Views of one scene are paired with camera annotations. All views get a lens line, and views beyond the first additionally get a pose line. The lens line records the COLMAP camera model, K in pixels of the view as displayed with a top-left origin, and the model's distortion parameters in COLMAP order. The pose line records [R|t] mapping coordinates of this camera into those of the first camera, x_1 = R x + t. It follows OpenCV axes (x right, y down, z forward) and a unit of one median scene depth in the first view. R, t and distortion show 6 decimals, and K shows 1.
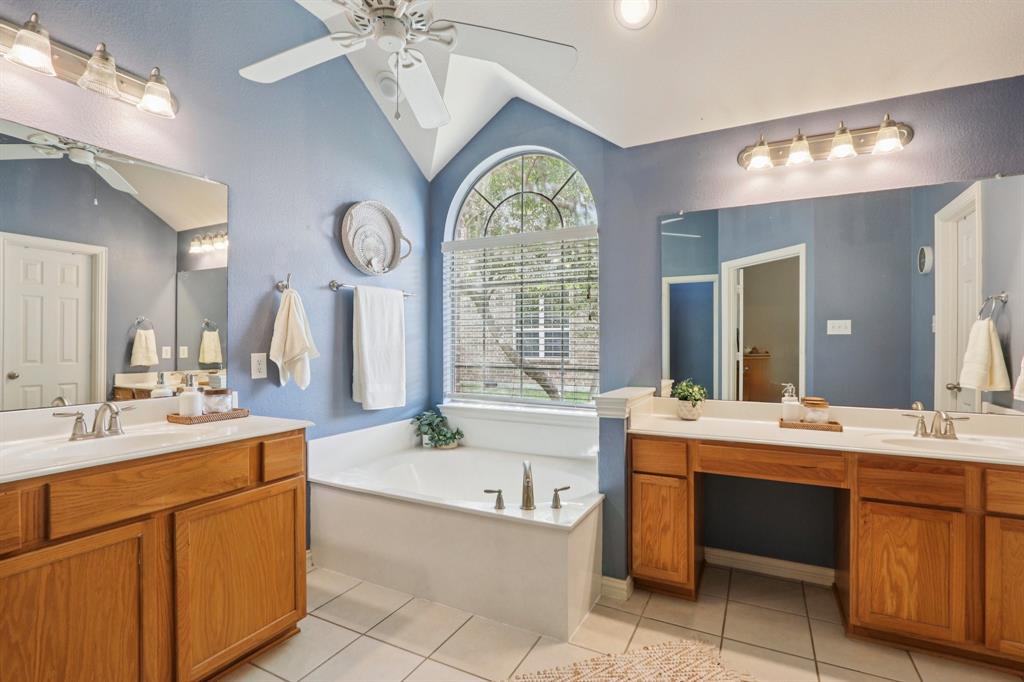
lens RADIAL K [[481.5, 0, 509.1], [0, 481.5, 341.0], [0, 0, 1]] dist [-0.018522, 0.001818]
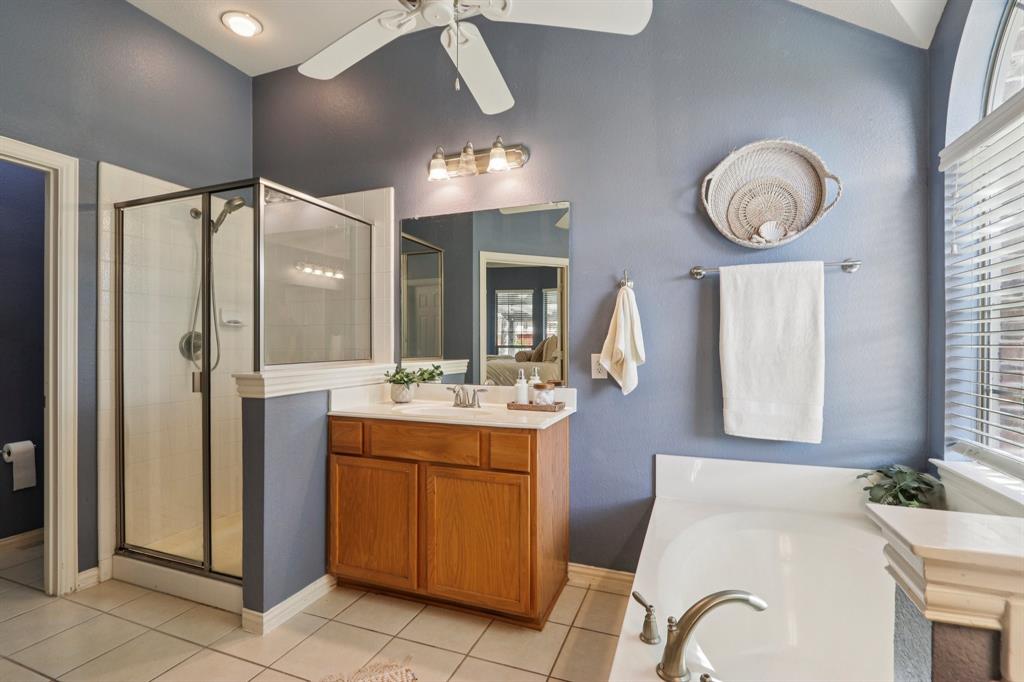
lens RADIAL K [[481.5, 0, 509.2], [0, 481.5, 343.4], [0, 0, 1]] dist [-0.018522, 0.001818]
pose [[0.114478, -0.002566, -0.993423, 0.452937], [0.006882, 0.999975, -0.001790, 0.003410], [0.993402, -0.006632, 0.114492, 0.669831]]
